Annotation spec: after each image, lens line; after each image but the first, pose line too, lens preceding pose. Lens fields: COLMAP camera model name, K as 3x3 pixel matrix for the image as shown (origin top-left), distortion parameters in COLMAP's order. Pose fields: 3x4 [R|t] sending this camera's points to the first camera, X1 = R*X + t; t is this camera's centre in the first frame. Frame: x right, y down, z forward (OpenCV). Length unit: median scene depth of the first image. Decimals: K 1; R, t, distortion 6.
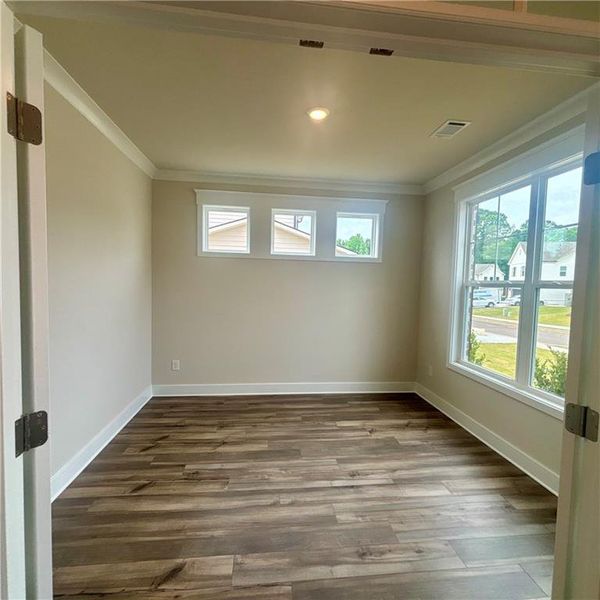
lens RADIAL K [[321.2, 0, 298.4], [0, 321.2, 301.2], [0, 0, 1]] dist [-0.002643, 0.001520]
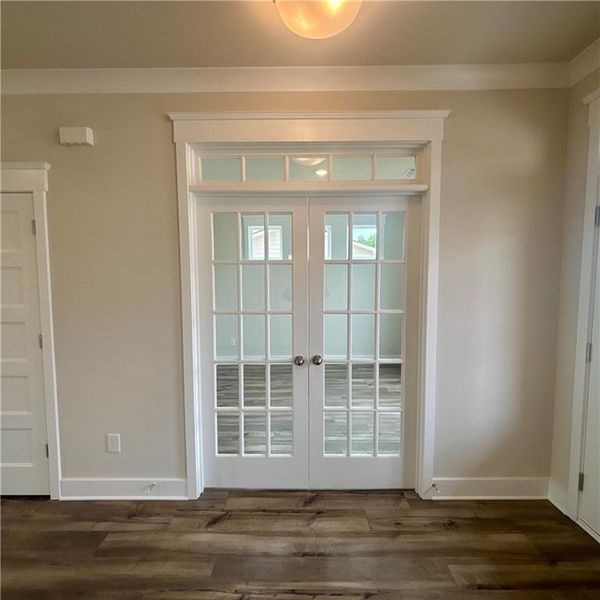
lens RADIAL K [[321.2, 0, 300.9], [0, 321.2, 301.0], [0, 0, 1]] dist [-0.002643, 0.001520]
pose [[0.993091, -0.024011, -0.114864, 0.109248], [0.025148, 0.999648, 0.008456, 0.022303], [0.114621, -0.011286, 0.993345, -0.489099]]
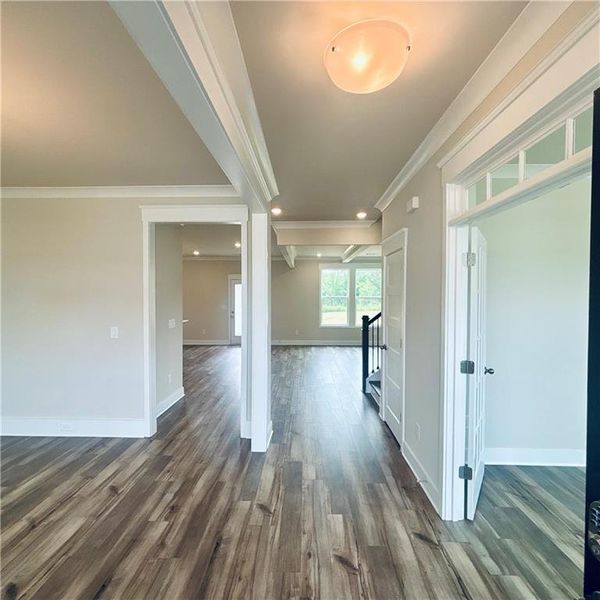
lens RADIAL K [[321.2, 0, 297.9], [0, 321.2, 302.0], [0, 0, 1]] dist [-0.002643, 0.001520]
pose [[-0.138212, -0.008550, -0.990366, 0.608350], [-0.063510, 0.997981, 0.000247, -0.019320], [0.988364, 0.062932, -0.138476, -0.034655]]
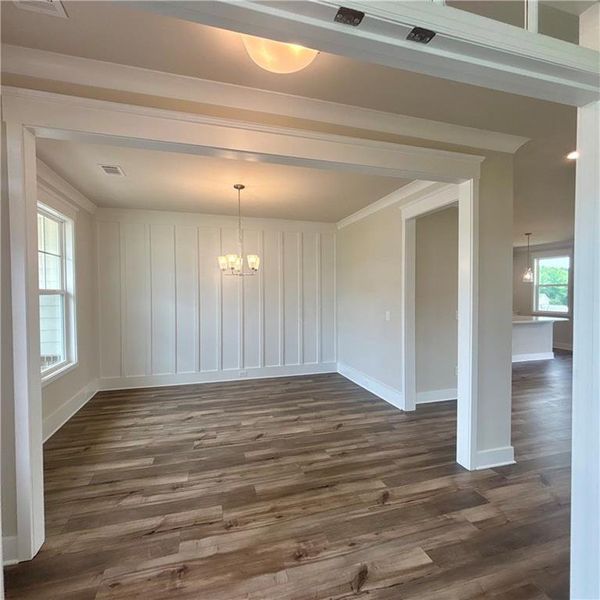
lens RADIAL K [[321.2, 0, 297.5], [0, 321.2, 298.8], [0, 0, 1]] dist [-0.002643, 0.001520]
pose [[-0.983990, -0.018393, -0.177271, 0.156327], [-0.031653, 0.996883, 0.072267, -0.034158], [0.175389, 0.076721, -0.981505, 0.528171]]
